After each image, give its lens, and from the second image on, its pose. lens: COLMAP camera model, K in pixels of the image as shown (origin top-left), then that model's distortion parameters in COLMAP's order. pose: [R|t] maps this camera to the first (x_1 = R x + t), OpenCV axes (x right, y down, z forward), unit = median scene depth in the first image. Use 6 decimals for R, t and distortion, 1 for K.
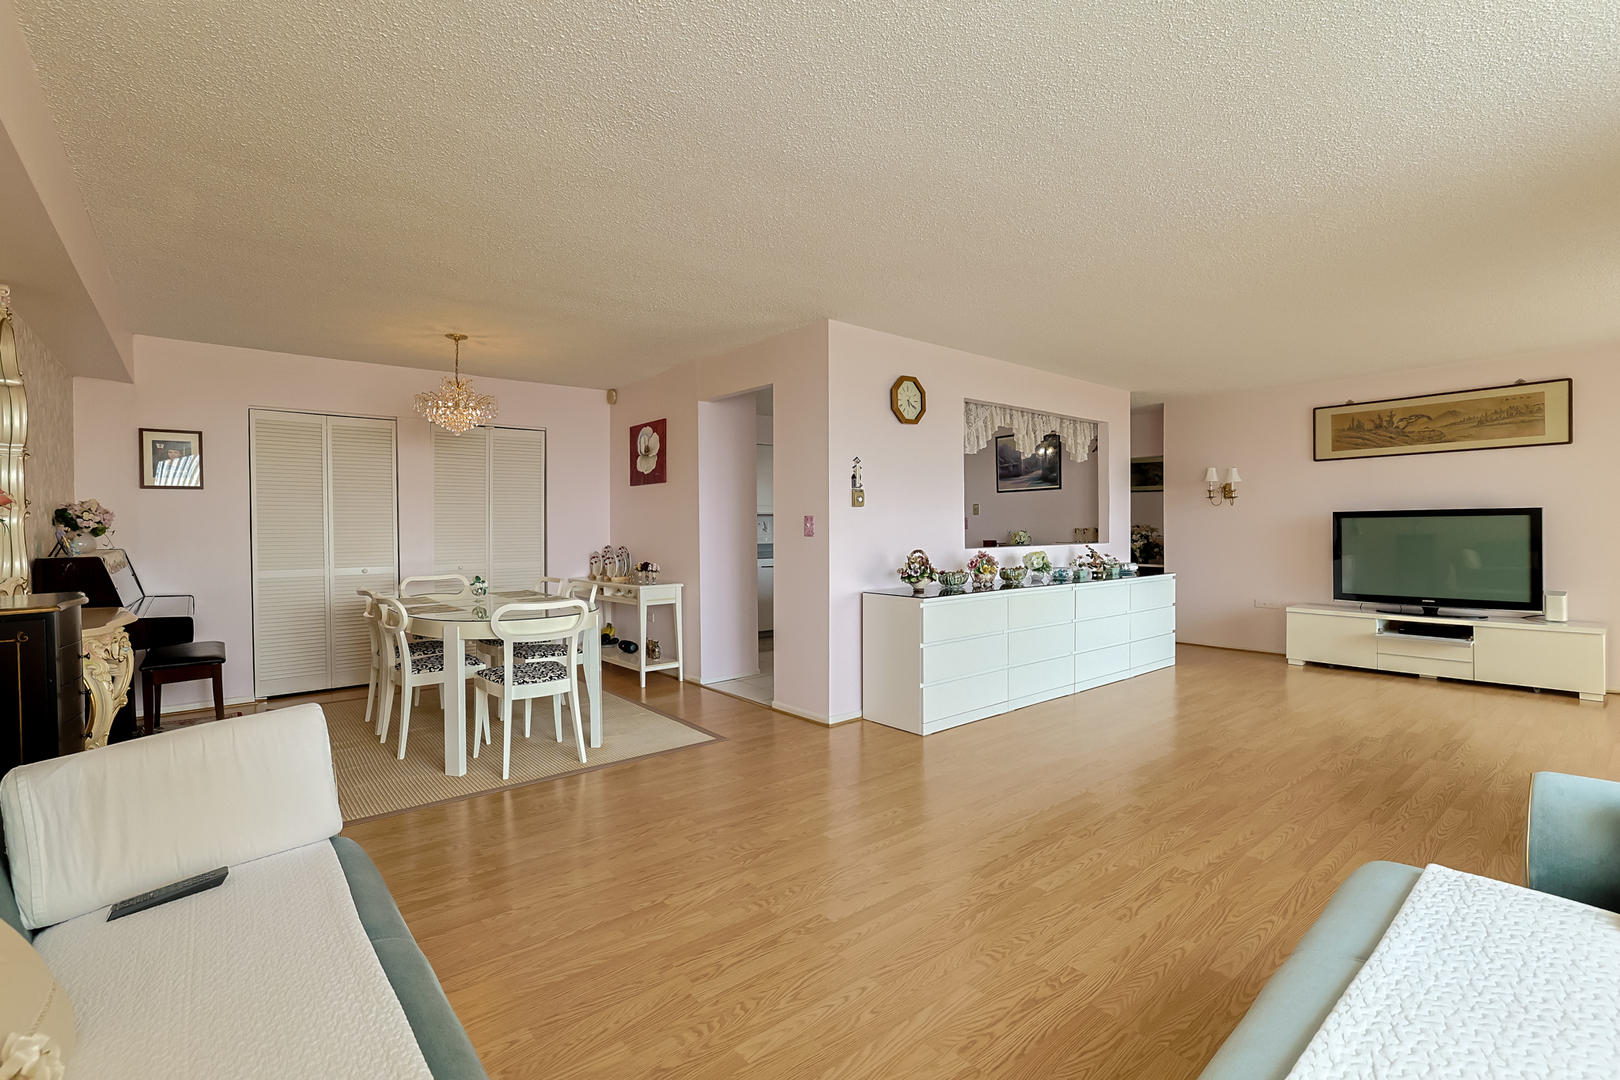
lens RADIAL K [[726.5, 0, 798.3], [0, 726.5, 535.6], [0, 0, 1]] dist [-0.013104, 0.010017]
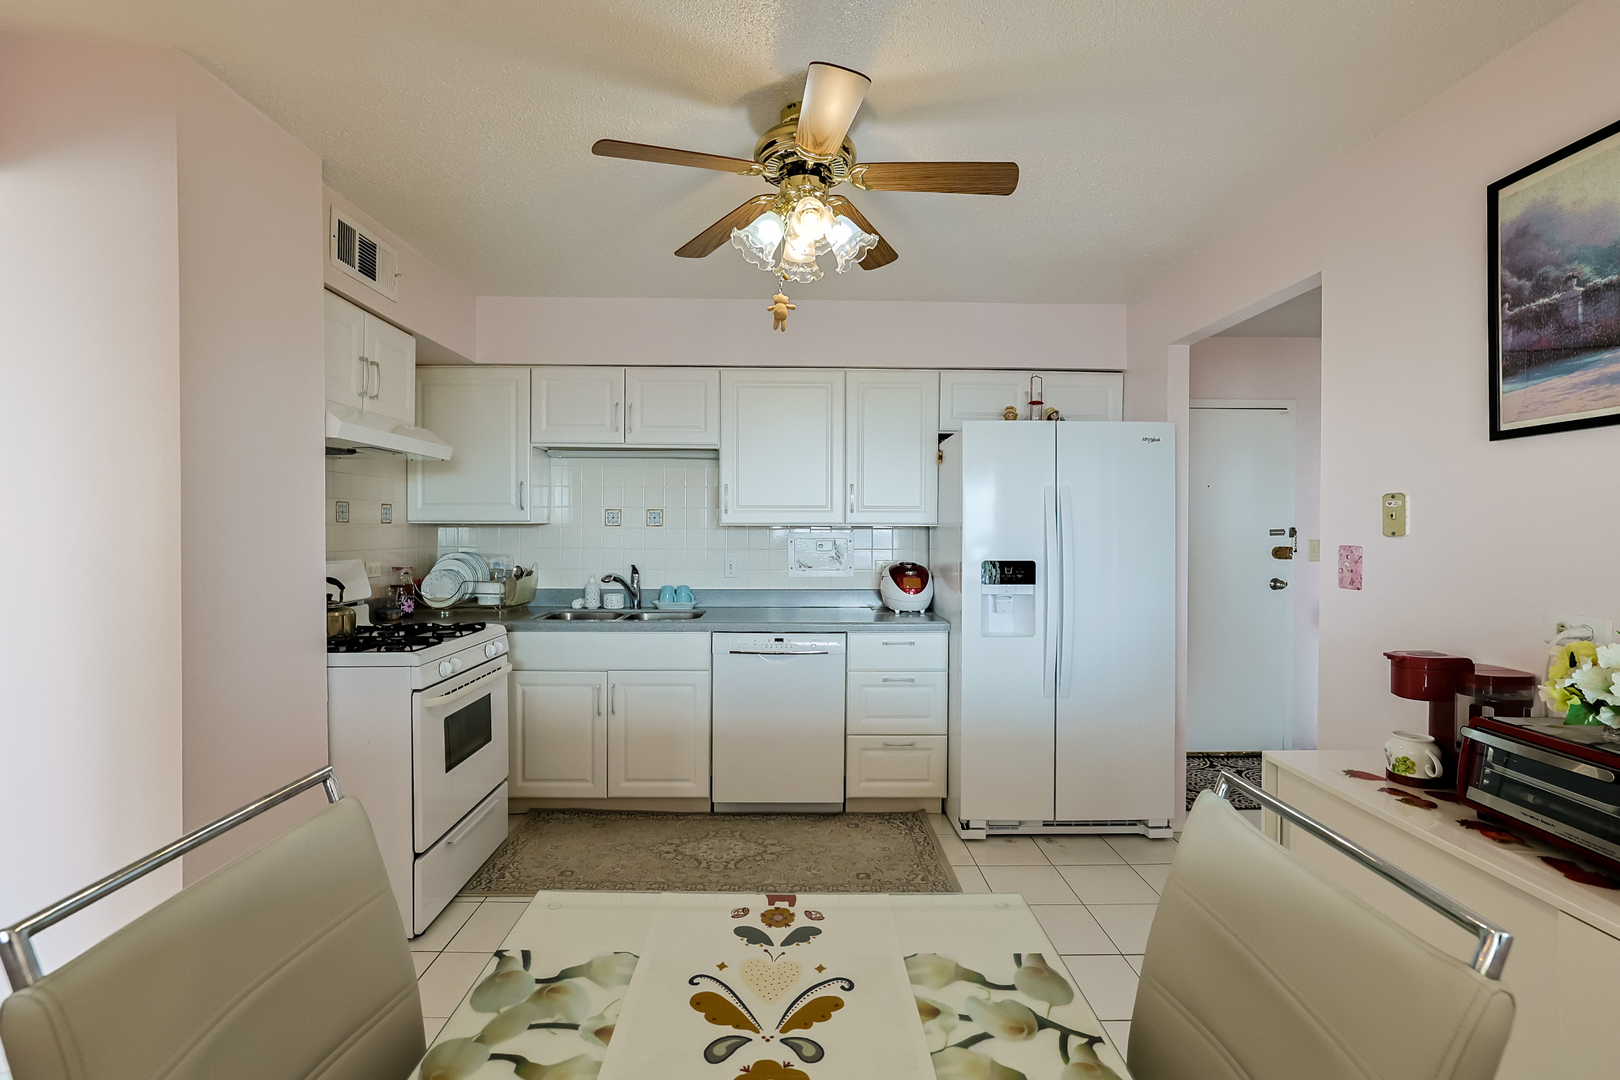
lens RADIAL K [[726.5, 0, 803.5], [0, 726.5, 532.1], [0, 0, 1]] dist [-0.013104, 0.010017]
pose [[0.781860, 0.007279, -0.623412, 0.347306], [-0.015298, 0.999855, -0.007511, -0.036836], [0.623266, 0.015410, 0.781858, 0.980319]]
